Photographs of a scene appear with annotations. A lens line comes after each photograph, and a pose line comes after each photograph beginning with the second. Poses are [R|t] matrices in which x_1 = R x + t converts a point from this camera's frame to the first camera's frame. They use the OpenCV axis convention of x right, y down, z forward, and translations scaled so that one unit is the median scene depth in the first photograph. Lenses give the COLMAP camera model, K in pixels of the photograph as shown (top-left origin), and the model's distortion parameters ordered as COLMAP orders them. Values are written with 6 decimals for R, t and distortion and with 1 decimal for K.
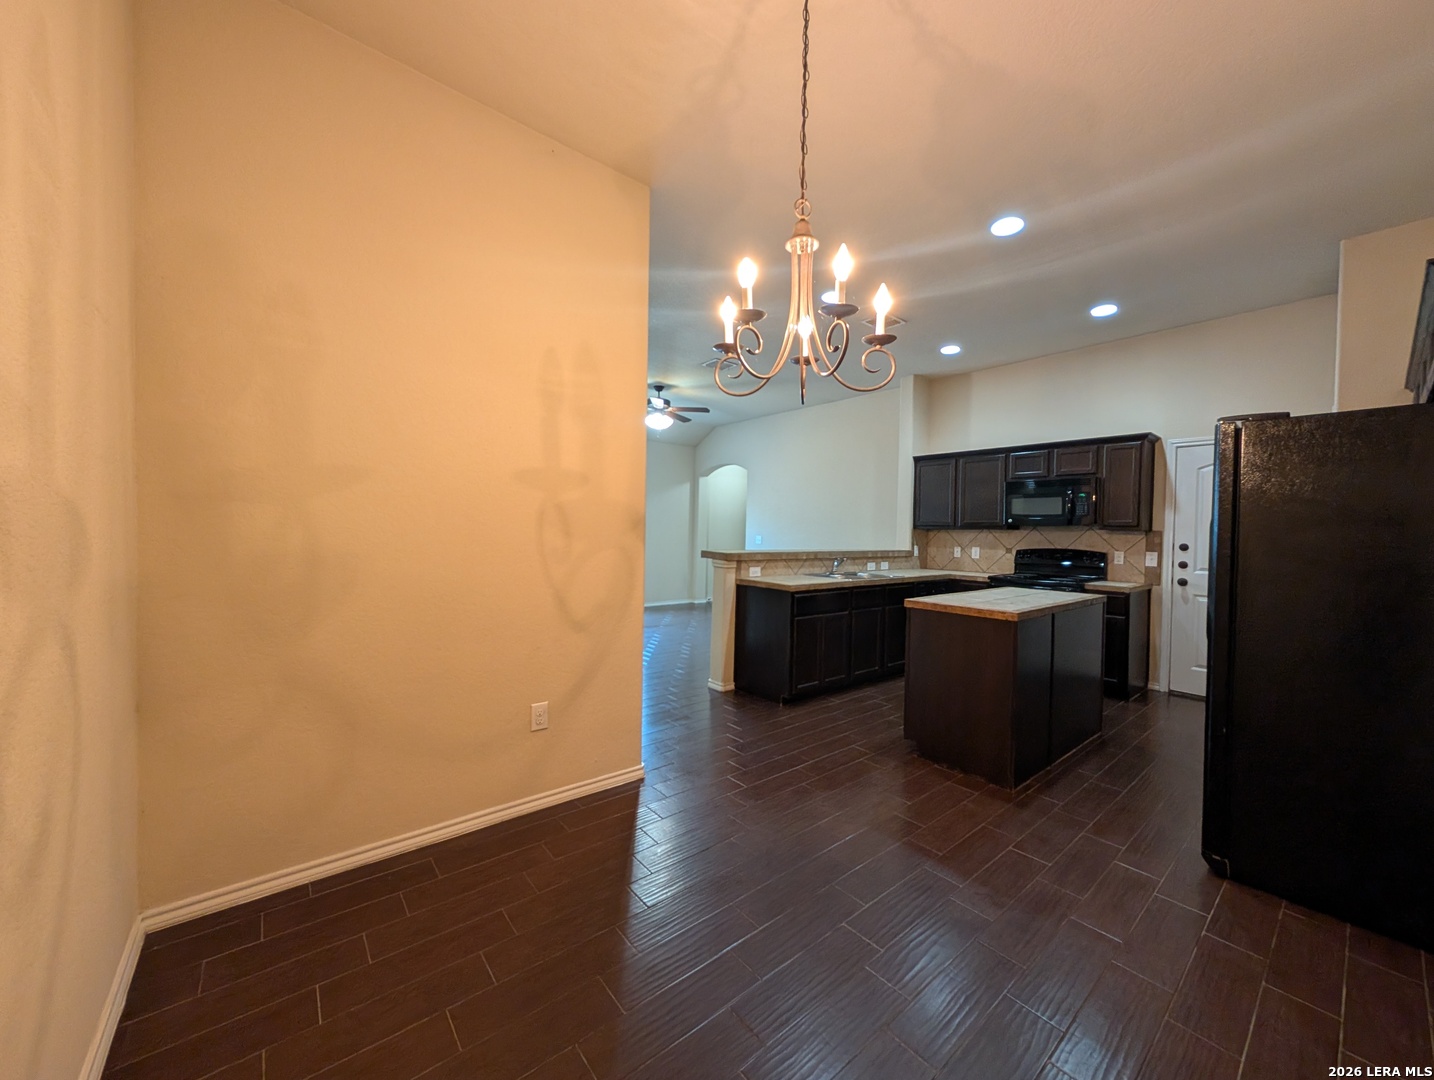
lens RADIAL K [[542.8, 0, 719.1], [0, 542.8, 541.1], [0, 0, 1]] dist [0.000242, 0.000198]
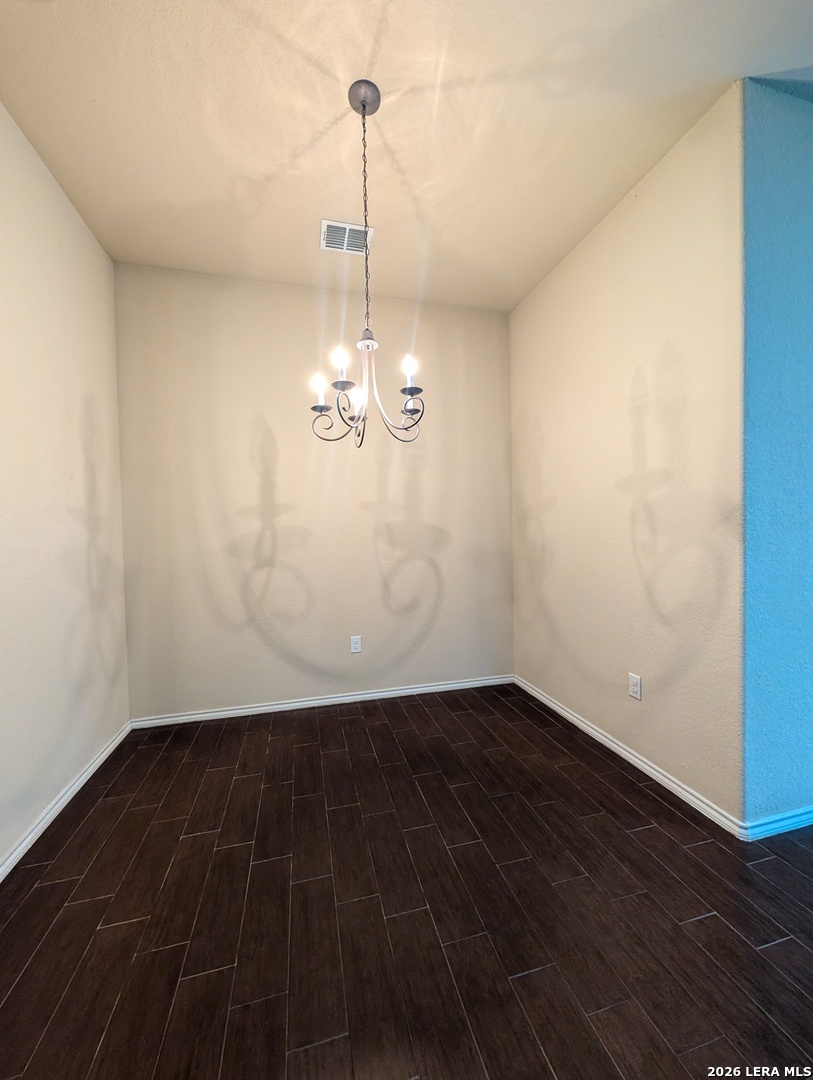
lens RADIAL K [[408.8, 0, 406.8], [0, 408.8, 541.8], [0, 0, 1]] dist [0.000242, 0.000198]
pose [[-0.421501, 0.008673, -0.906787, 0.308458], [-0.005761, 0.999908, 0.012241, 0.001237], [0.906810, 0.010383, -0.421412, 0.420100]]
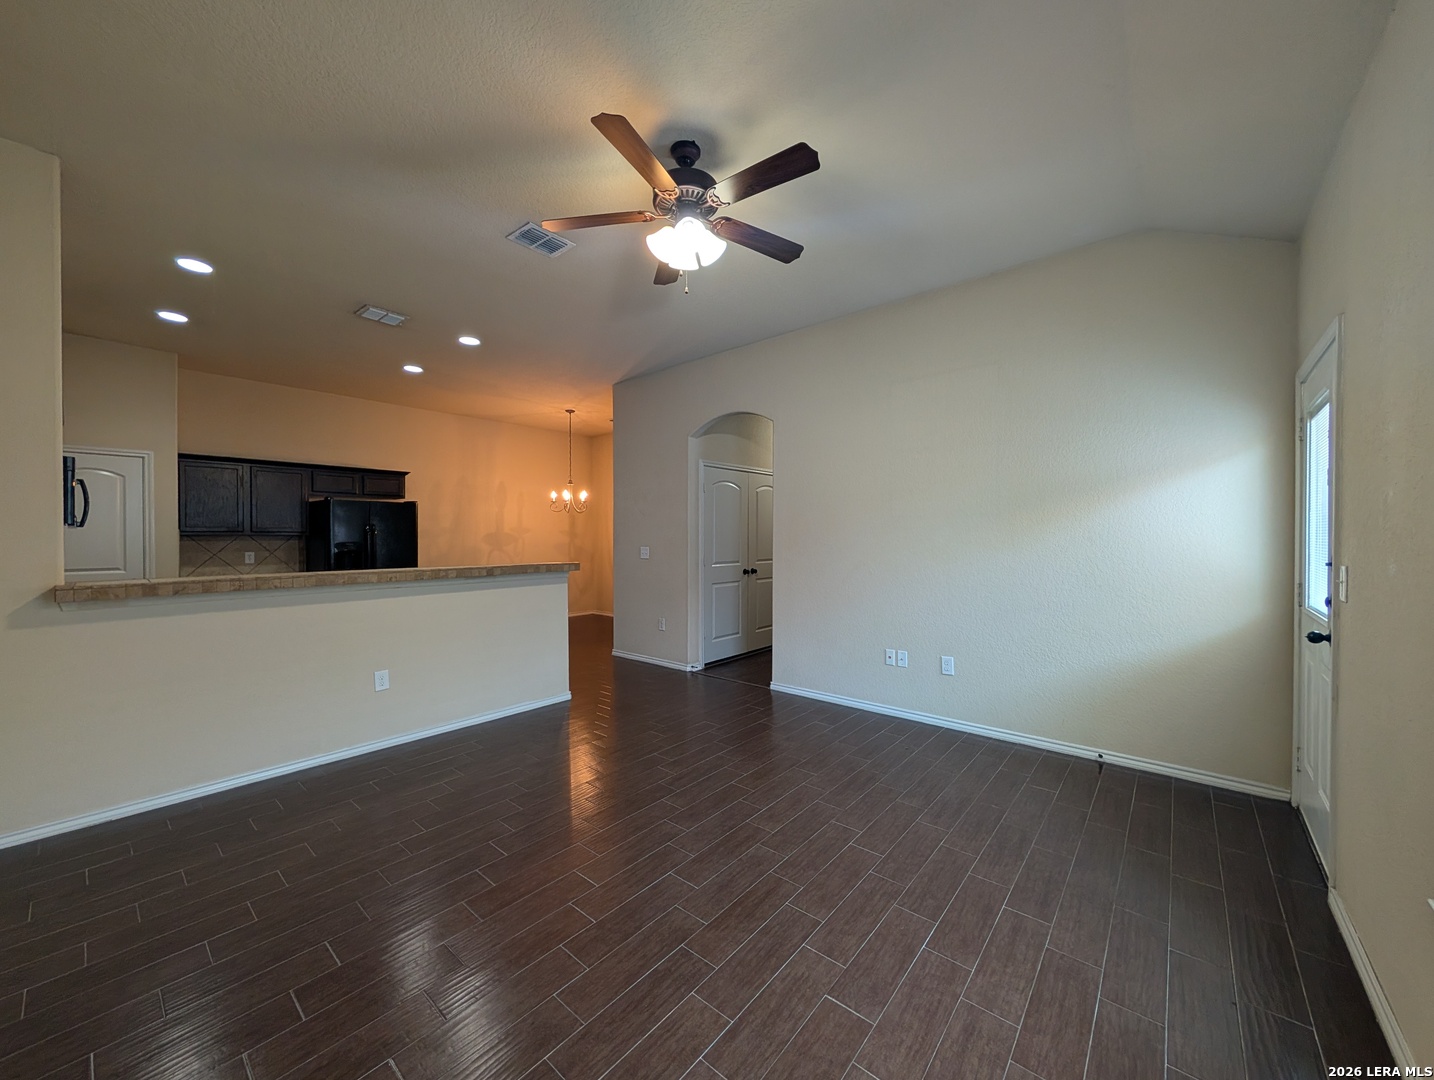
lens RADIAL K [[542.8, 0, 719.1], [0, 542.8, 541.1], [0, 0, 1]] dist [0.000242, 0.000198]
pose [[-0.984700, -0.015925, -0.173530, -0.091708], [-0.020013, 0.999561, 0.021833, -0.039168], [0.173107, 0.024971, -0.984586, 1.658099]]
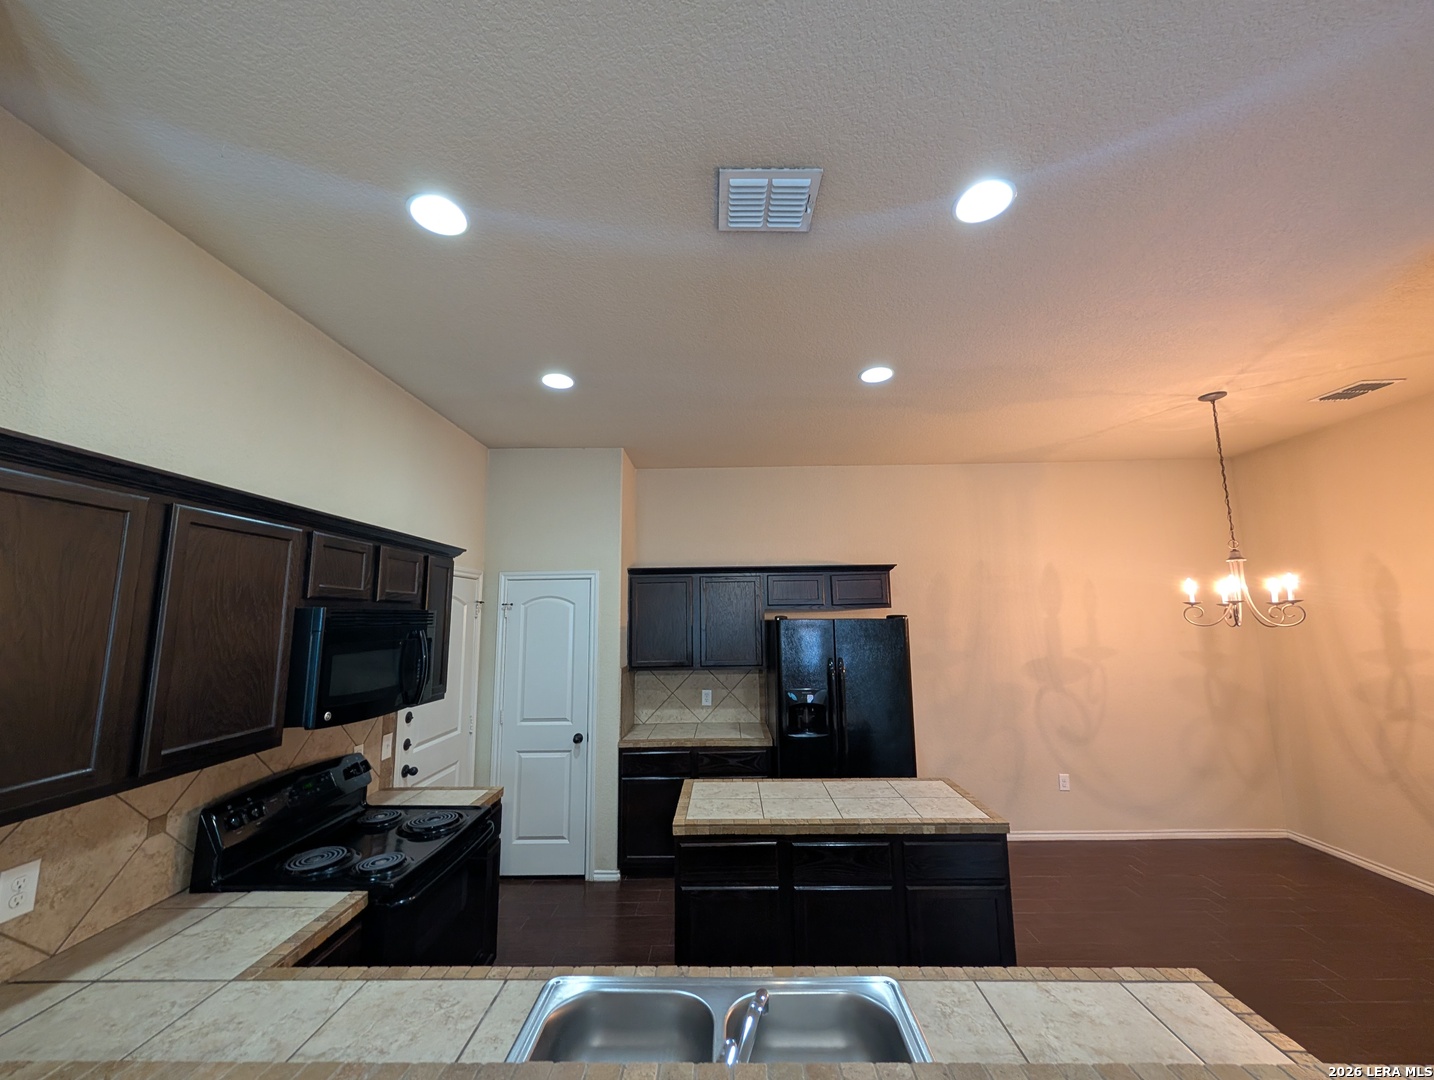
lens RADIAL K [[542.8, 0, 719.1], [0, 542.8, 541.1], [0, 0, 1]] dist [0.000242, 0.000198]
pose [[-0.761758, 0.081743, 0.642684, 0.086576], [0.011007, 0.993498, -0.113316, -0.103984], [-0.647768, -0.079245, -0.757705, 1.053847]]
